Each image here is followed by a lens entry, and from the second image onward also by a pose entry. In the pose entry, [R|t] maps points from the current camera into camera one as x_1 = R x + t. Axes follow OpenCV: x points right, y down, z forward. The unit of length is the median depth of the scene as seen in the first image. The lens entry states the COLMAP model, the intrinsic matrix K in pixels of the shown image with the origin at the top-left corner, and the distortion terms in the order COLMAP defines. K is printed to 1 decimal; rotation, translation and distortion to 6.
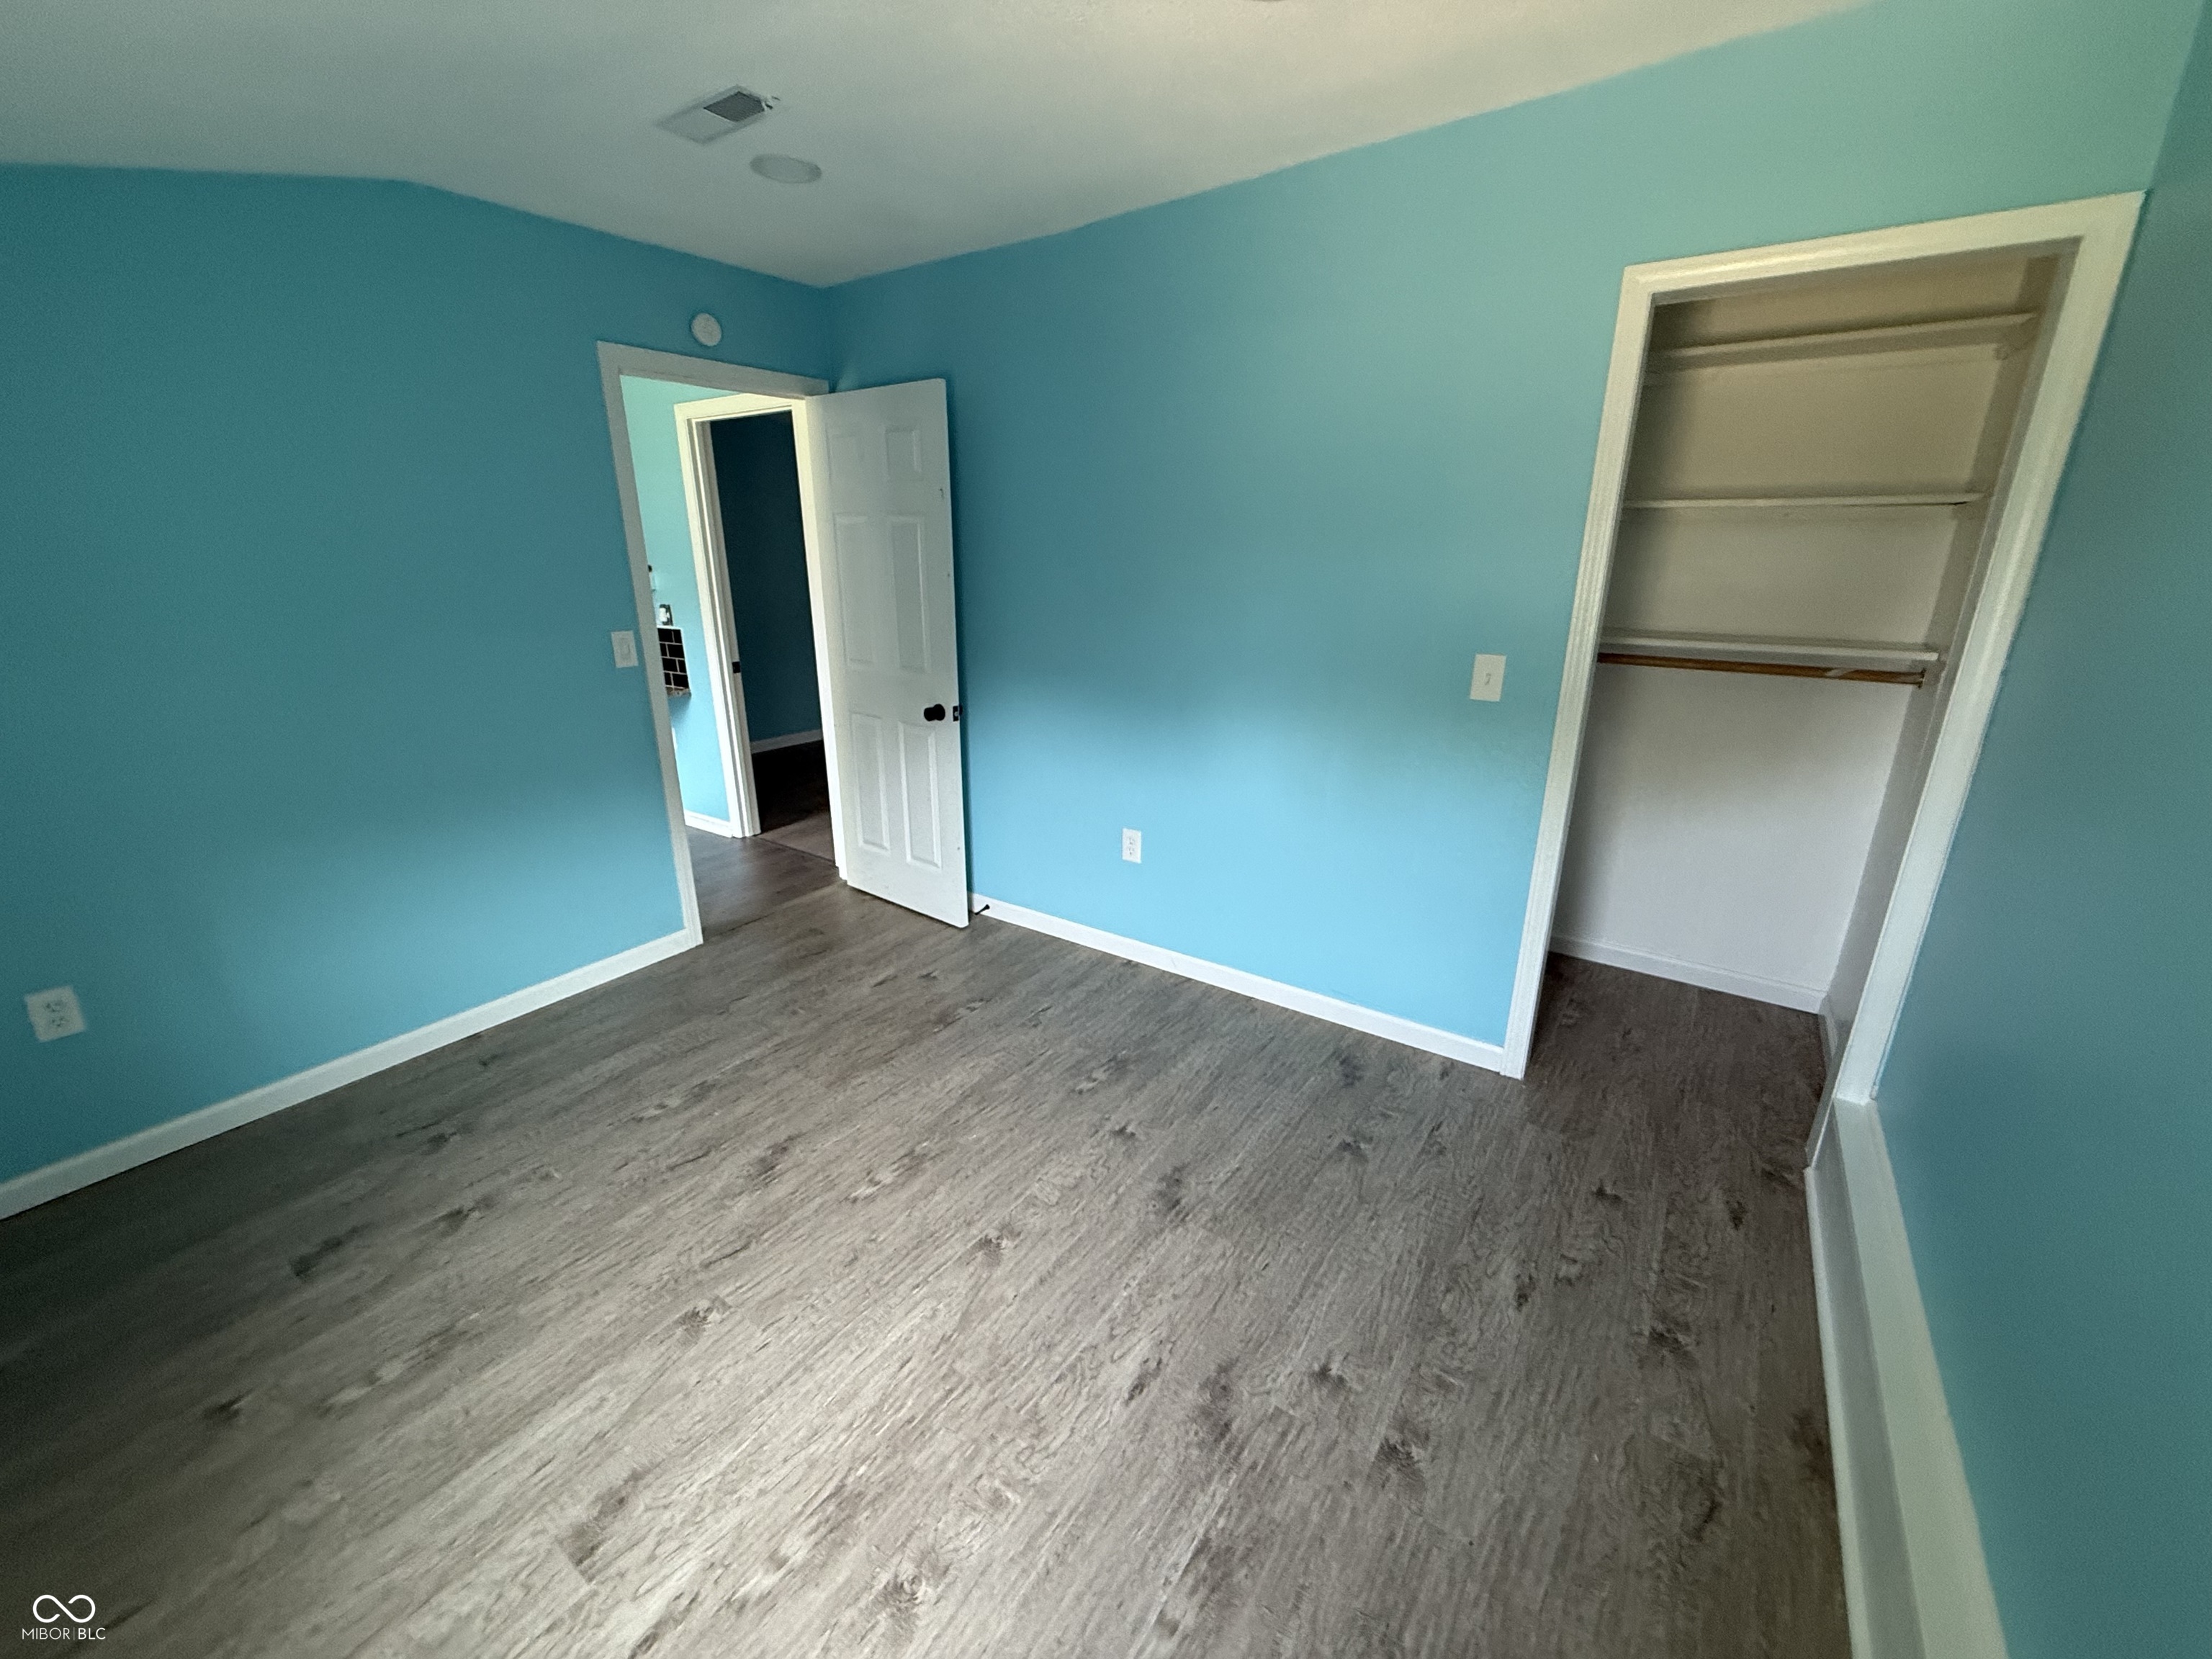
lens RADIAL K [[882.7, 0, 1097.1], [0, 882.7, 827.3], [0, 0, 1]] dist [0.007054, -0.000780]
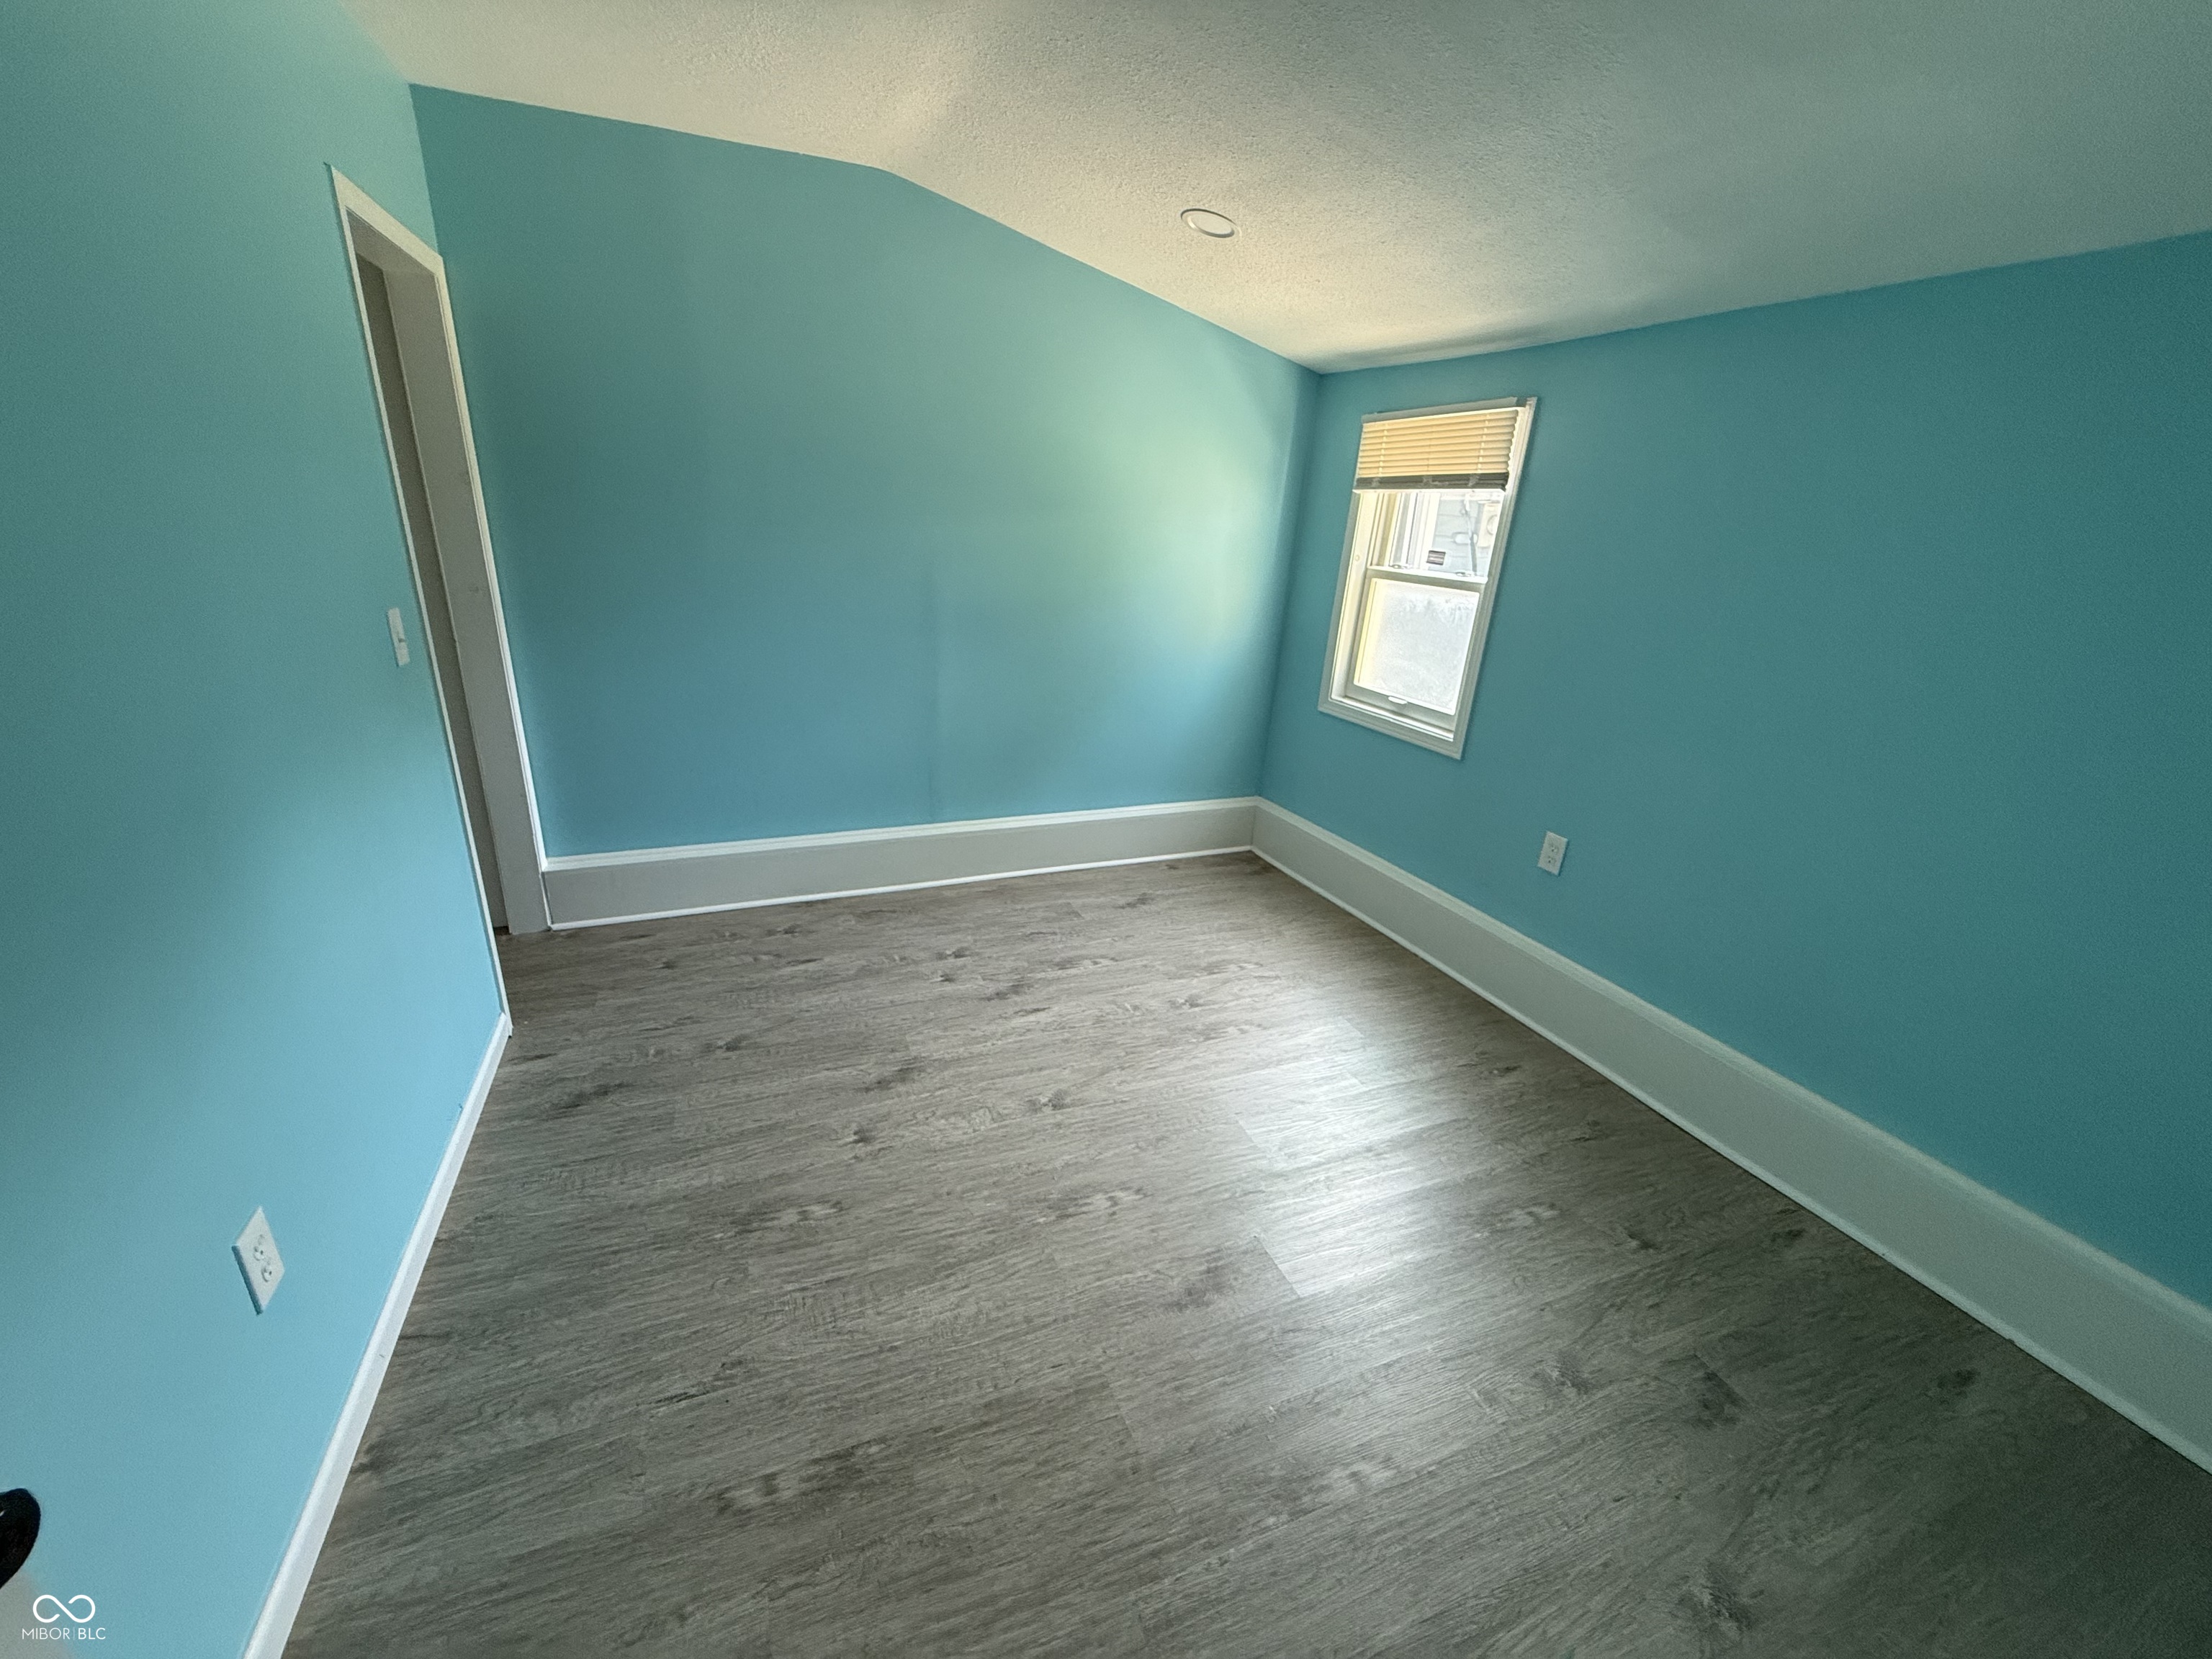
lens RADIAL K [[882.7, 0, 1094.4], [0, 882.7, 828.1], [0, 0, 1]] dist [0.007054, -0.000780]
pose [[-0.837839, -0.219120, 0.500012, -0.626694], [0.126927, 0.812624, 0.568798, -0.459759], [-0.530957, 0.540026, -0.653036, 1.431914]]
